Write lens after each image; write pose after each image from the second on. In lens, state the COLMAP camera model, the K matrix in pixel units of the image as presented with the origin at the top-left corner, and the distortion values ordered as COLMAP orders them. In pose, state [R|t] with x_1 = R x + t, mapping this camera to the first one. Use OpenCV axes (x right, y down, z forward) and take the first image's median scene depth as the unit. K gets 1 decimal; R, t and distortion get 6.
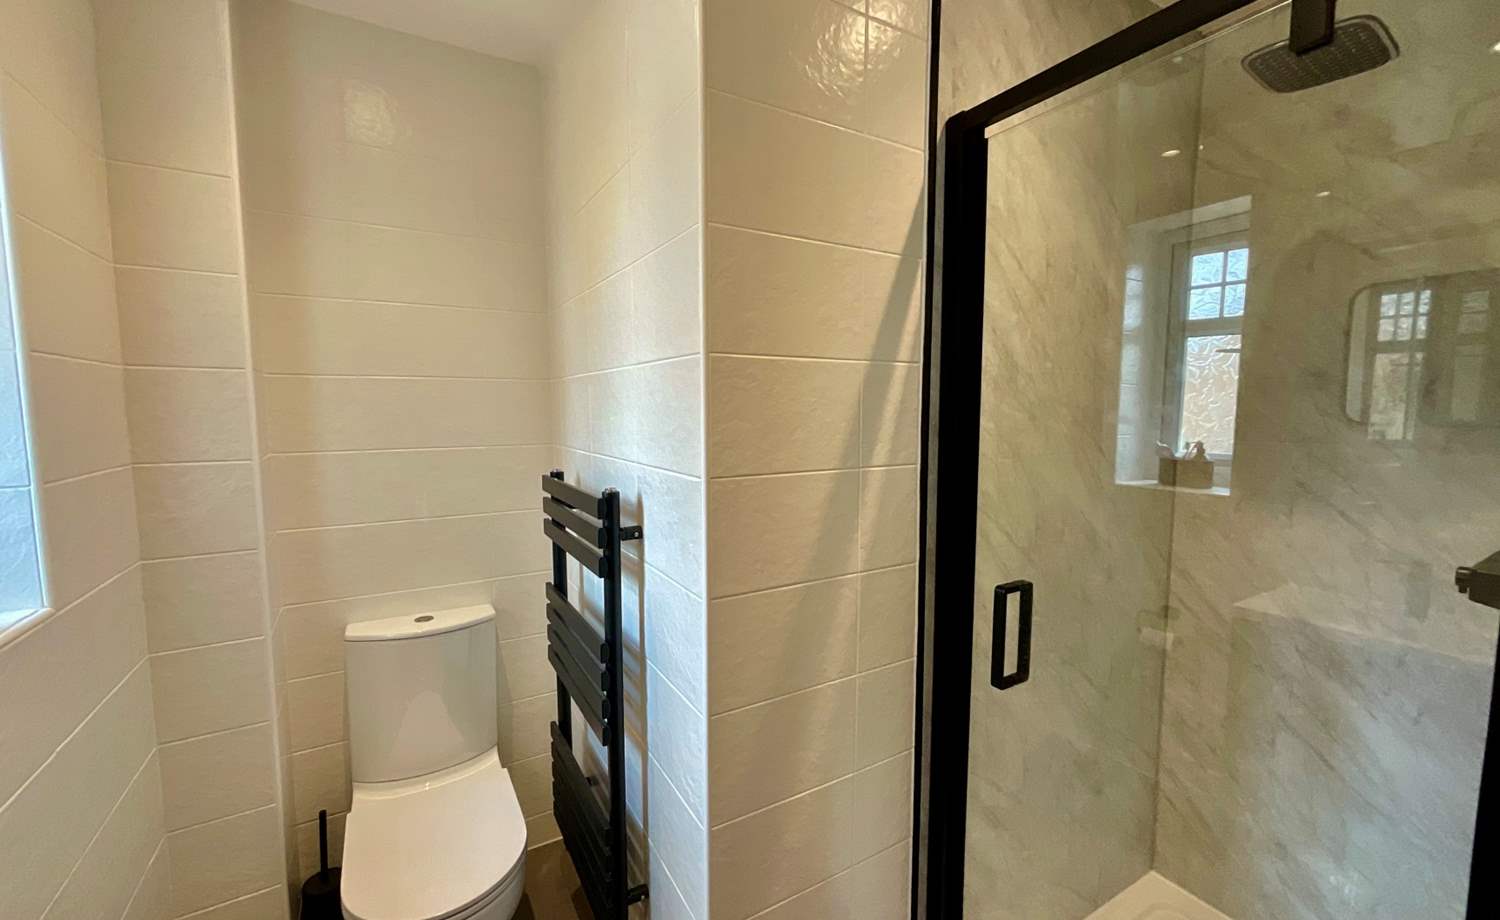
lens RADIAL K [[604.4, 0, 744.1], [0, 604.4, 462.5], [0, 0, 1]] dist [0.000625, 0.000331]
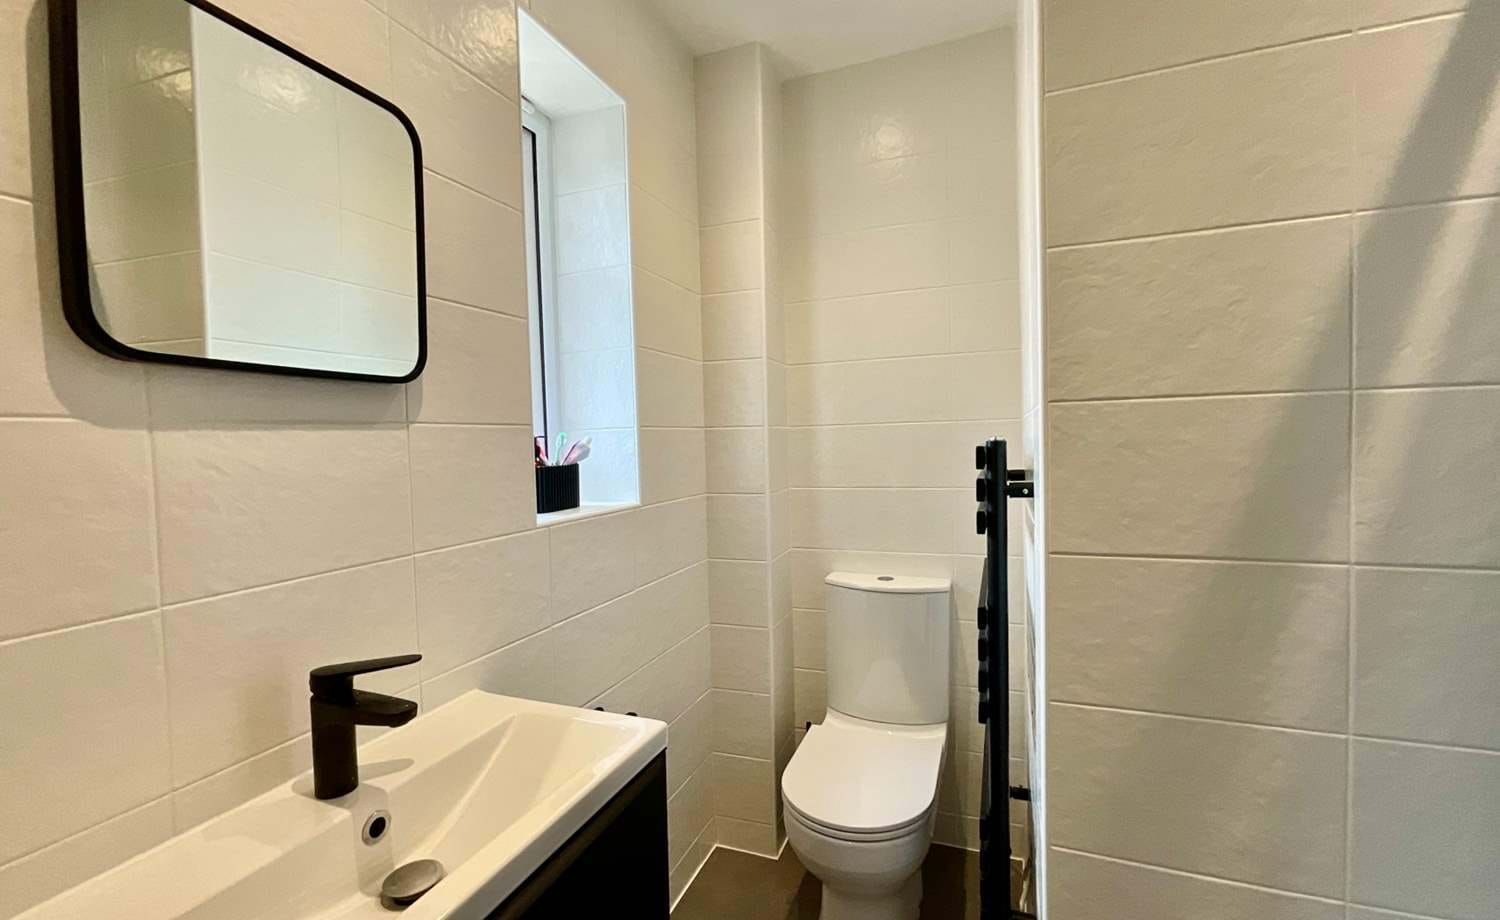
lens RADIAL K [[637.8, 0, 746.6], [0, 637.8, 456.7], [0, 0, 1]] dist [0.000997, -0.001312]
pose [[0.616852, 0.009450, -0.787022, 0.287663], [-0.046640, 0.998610, -0.024565, 0.108771], [0.785696, 0.051860, 0.616436, 0.117850]]
